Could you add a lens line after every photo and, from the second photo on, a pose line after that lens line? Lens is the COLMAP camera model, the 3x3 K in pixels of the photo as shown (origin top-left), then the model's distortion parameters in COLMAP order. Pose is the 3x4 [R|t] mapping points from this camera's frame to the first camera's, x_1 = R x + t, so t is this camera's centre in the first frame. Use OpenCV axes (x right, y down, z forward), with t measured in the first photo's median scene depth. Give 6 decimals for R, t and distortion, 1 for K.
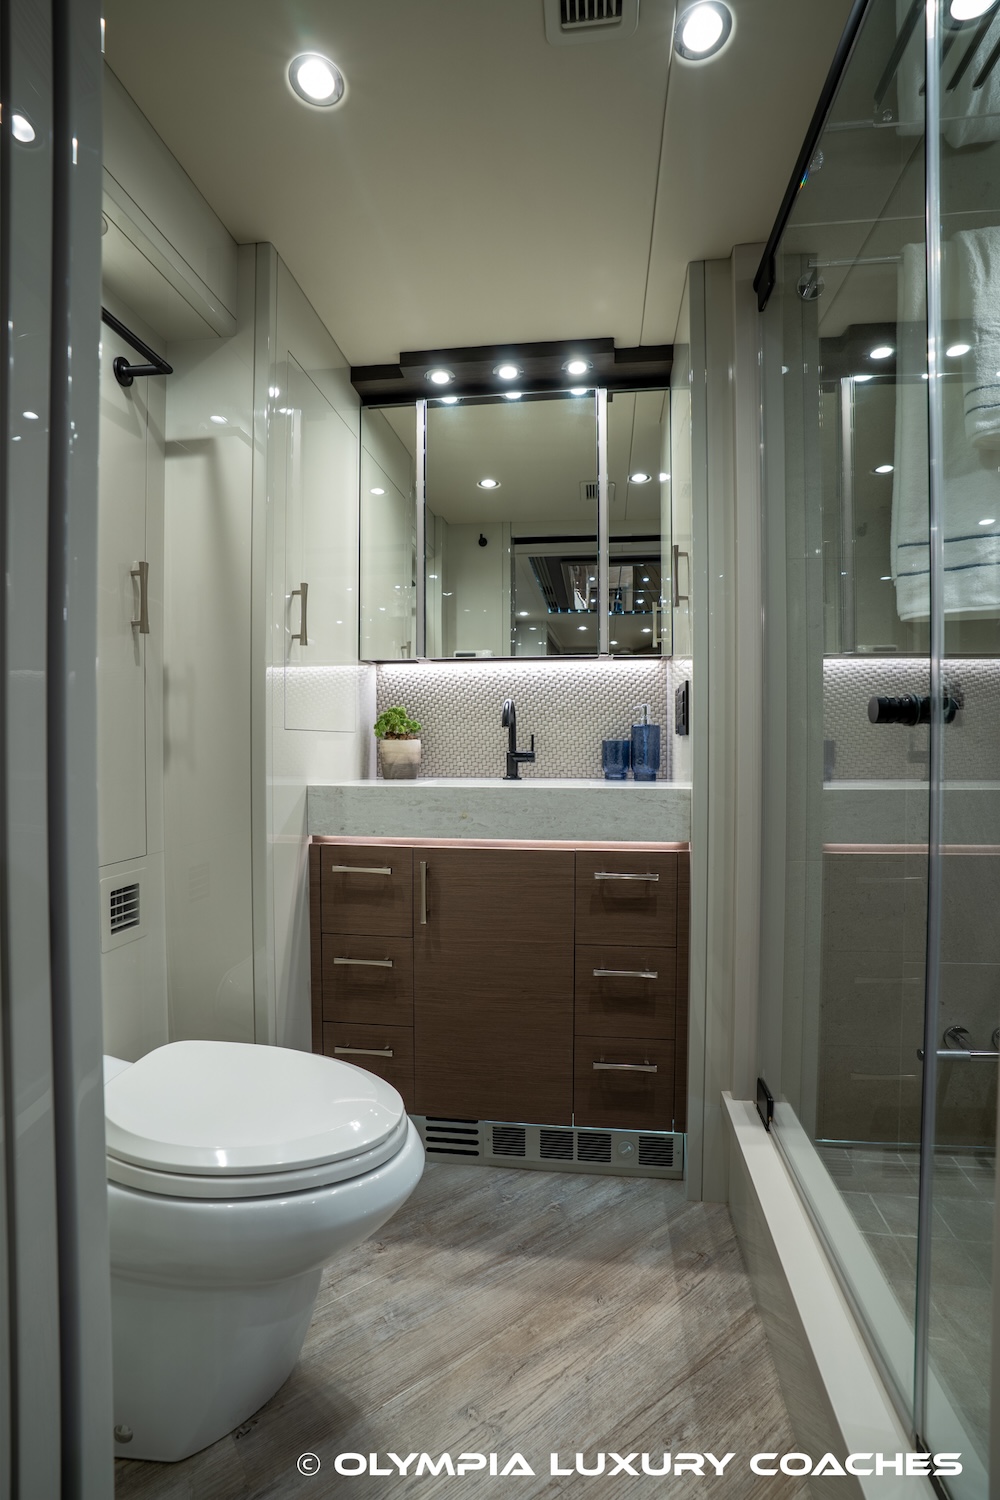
lens RADIAL K [[692.4, 0, 500.0], [0, 692.4, 750.0], [0, 0, 1]] dist [-0.073681, 0.026656]
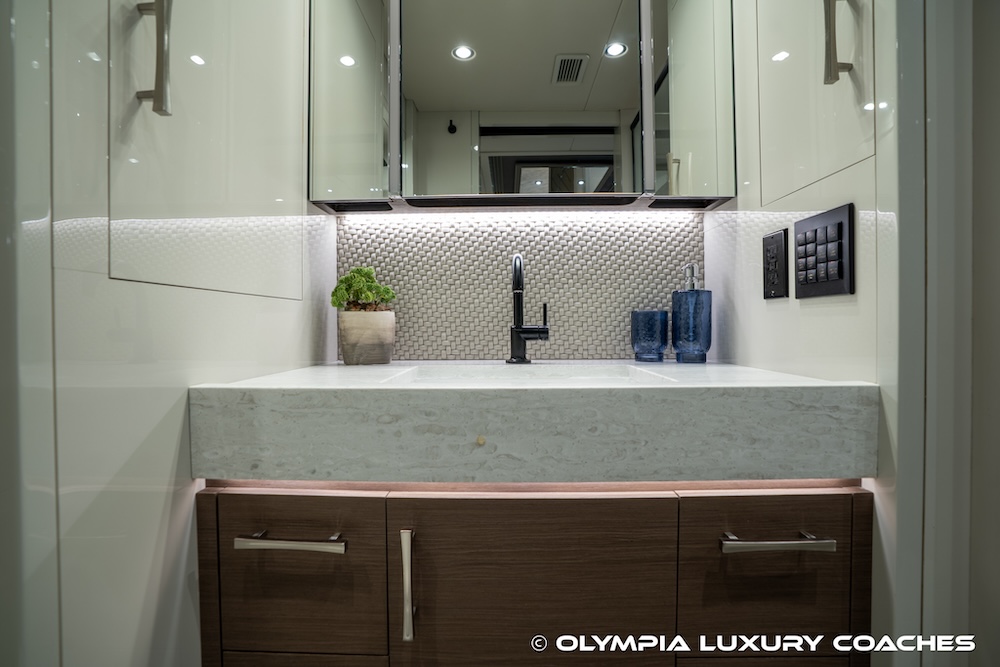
lens RADIAL K [[461.6, 0, 500.9], [0, 461.6, 329.1], [0, 0, 1]] dist [-0.073681, 0.026656]
pose [[0.992668, -0.006978, 0.120669, -0.064251], [0.006771, 0.999975, 0.002130, 0.004491], [-0.120681, -0.001297, 0.992691, 0.517983]]
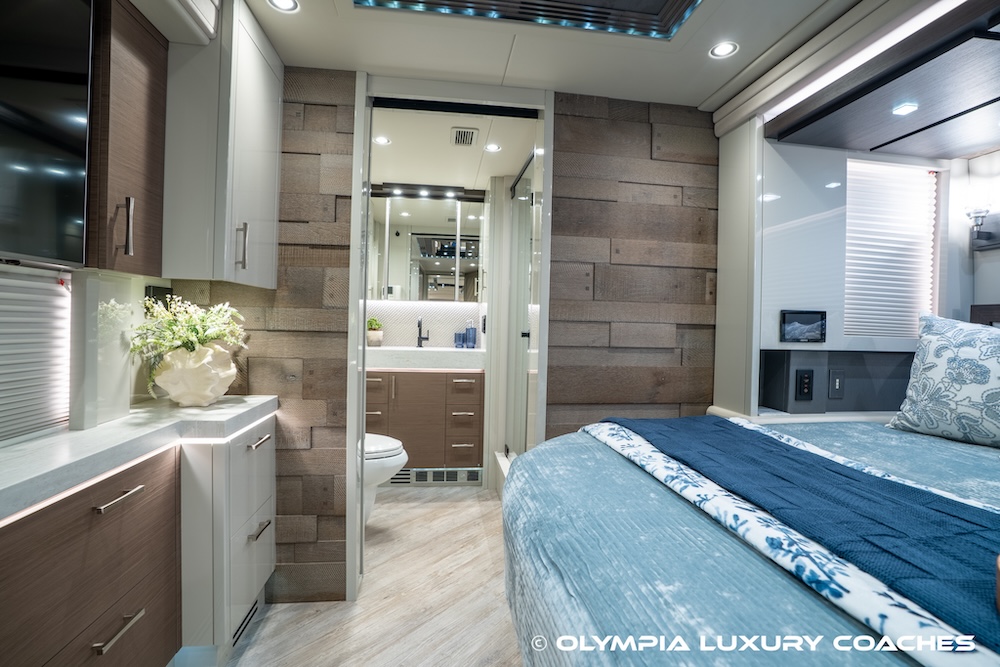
lens RADIAL K [[461.6, 0, 500.9], [0, 461.6, 329.1], [0, 0, 1]] dist [-0.073681, 0.026656]
pose [[0.962345, 0.020235, 0.271078, -0.163285], [-0.022154, 0.999746, 0.004020, -0.040034], [-0.270928, -0.009874, 0.962549, -0.754662]]
